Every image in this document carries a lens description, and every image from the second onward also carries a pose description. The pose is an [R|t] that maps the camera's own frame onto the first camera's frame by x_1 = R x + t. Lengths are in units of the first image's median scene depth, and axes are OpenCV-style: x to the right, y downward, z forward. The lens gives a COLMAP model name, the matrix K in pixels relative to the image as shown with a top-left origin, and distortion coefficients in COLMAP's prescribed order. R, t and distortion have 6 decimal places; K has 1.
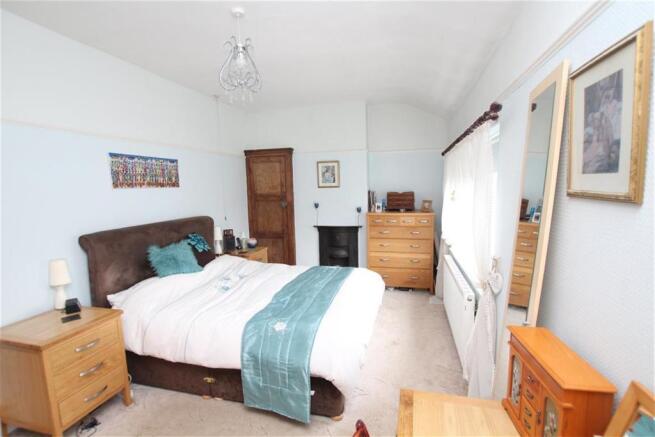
lens RADIAL K [[306.0, 0, 327.5], [0, 306.0, 219.4], [0, 0, 1]] dist [-0.029748, -0.000145]
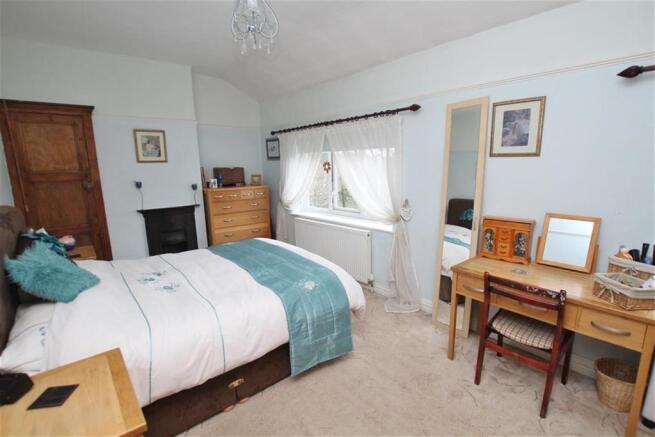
lens RADIAL K [[306.0, 0, 324.8], [0, 306.0, 217.3], [0, 0, 1]] dist [-0.029748, -0.000145]
pose [[0.577948, -0.124893, 0.806460, -0.413449], [0.091914, 0.991894, 0.087740, 0.014660], [-0.810881, 0.023416, 0.584743, 0.148442]]
